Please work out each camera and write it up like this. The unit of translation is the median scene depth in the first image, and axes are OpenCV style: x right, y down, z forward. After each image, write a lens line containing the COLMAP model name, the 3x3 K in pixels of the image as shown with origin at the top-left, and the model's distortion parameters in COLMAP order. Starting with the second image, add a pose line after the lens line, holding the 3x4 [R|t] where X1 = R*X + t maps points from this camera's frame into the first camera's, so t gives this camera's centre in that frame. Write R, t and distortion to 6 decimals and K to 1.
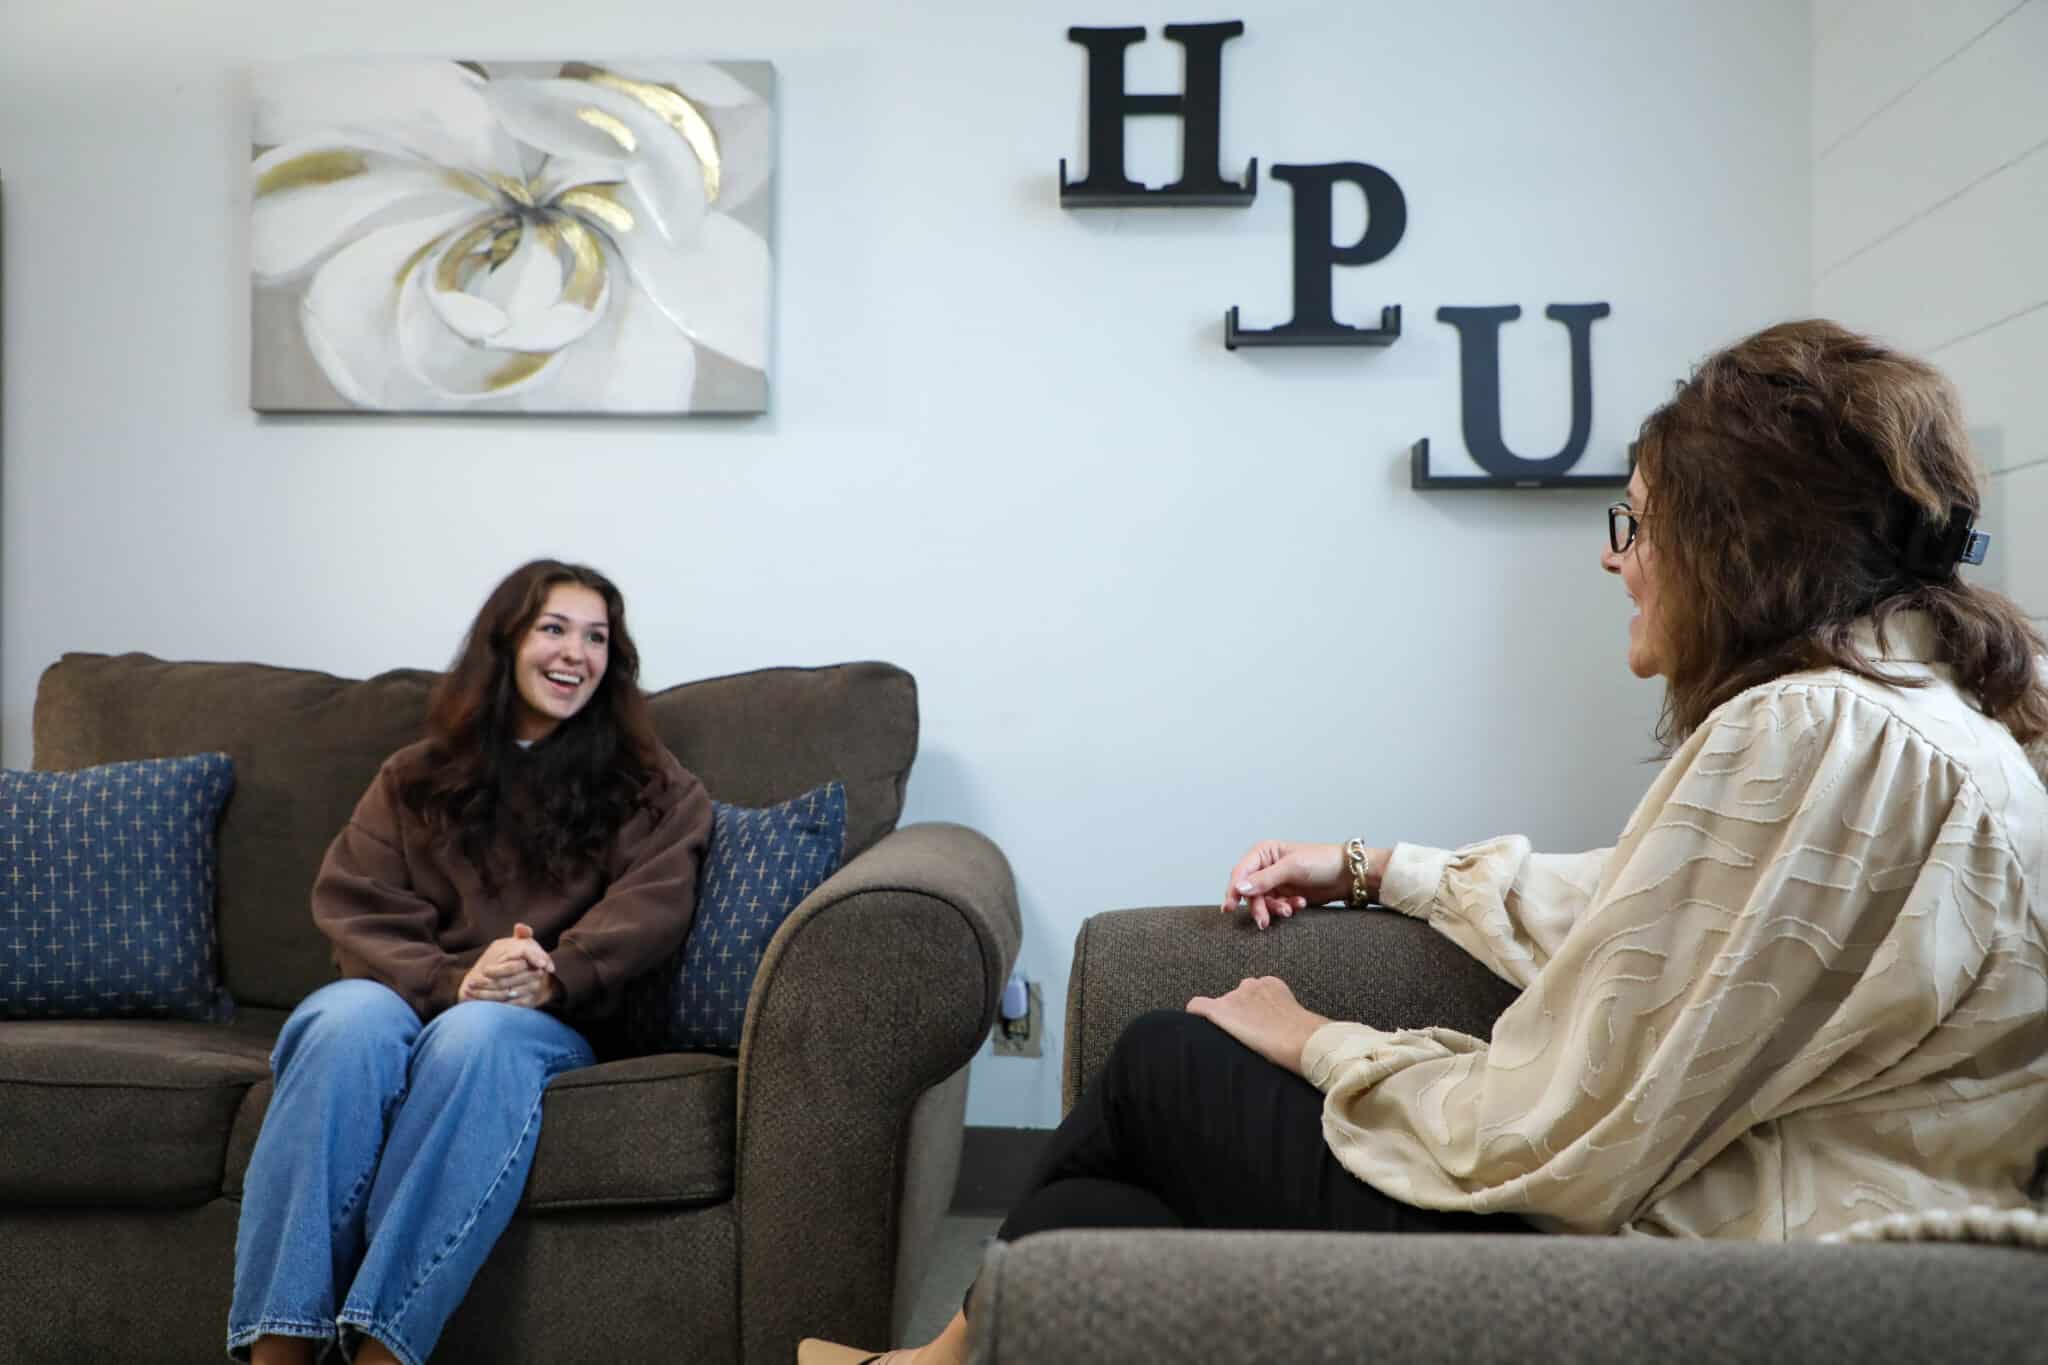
lens RADIAL K [[1720.5, 0, 1042.2], [0, 1720.5, 678.3], [0, 0, 1]] dist [-0.007318, 0.013738]
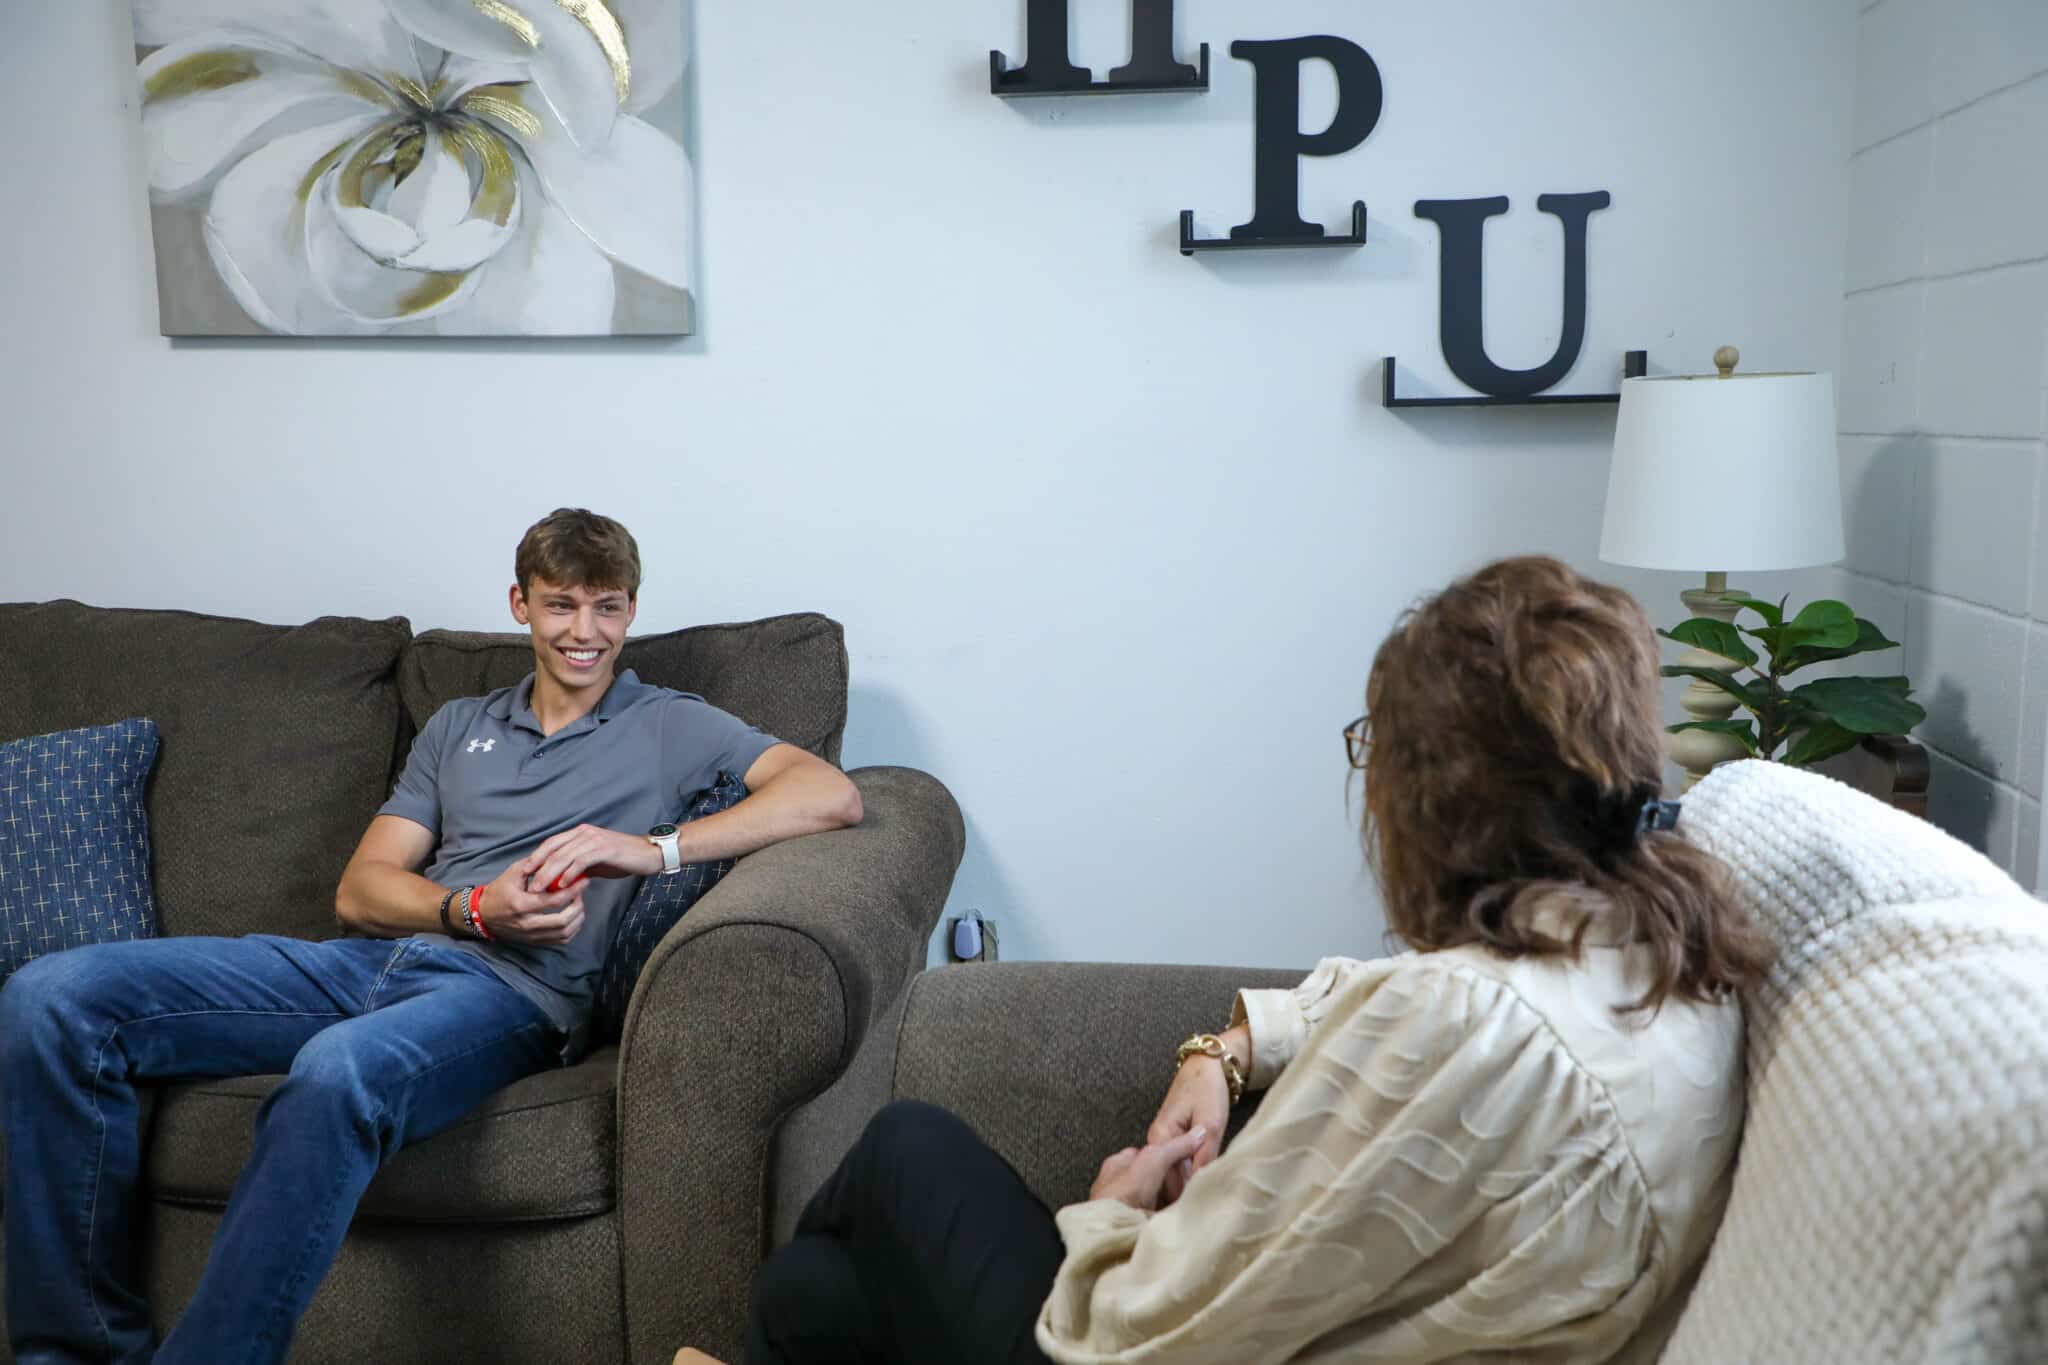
lens RADIAL K [[1939.6, 0, 1014.7], [0, 1939.6, 689.7], [0, 0, 1]] dist [0.053874, 0.000000]
pose [[0.996323, -0.004447, -0.085556, 0.106794], [0.016958, 0.989130, 0.146066, -0.115172], [0.083977, -0.146980, 0.985568, -0.065632]]
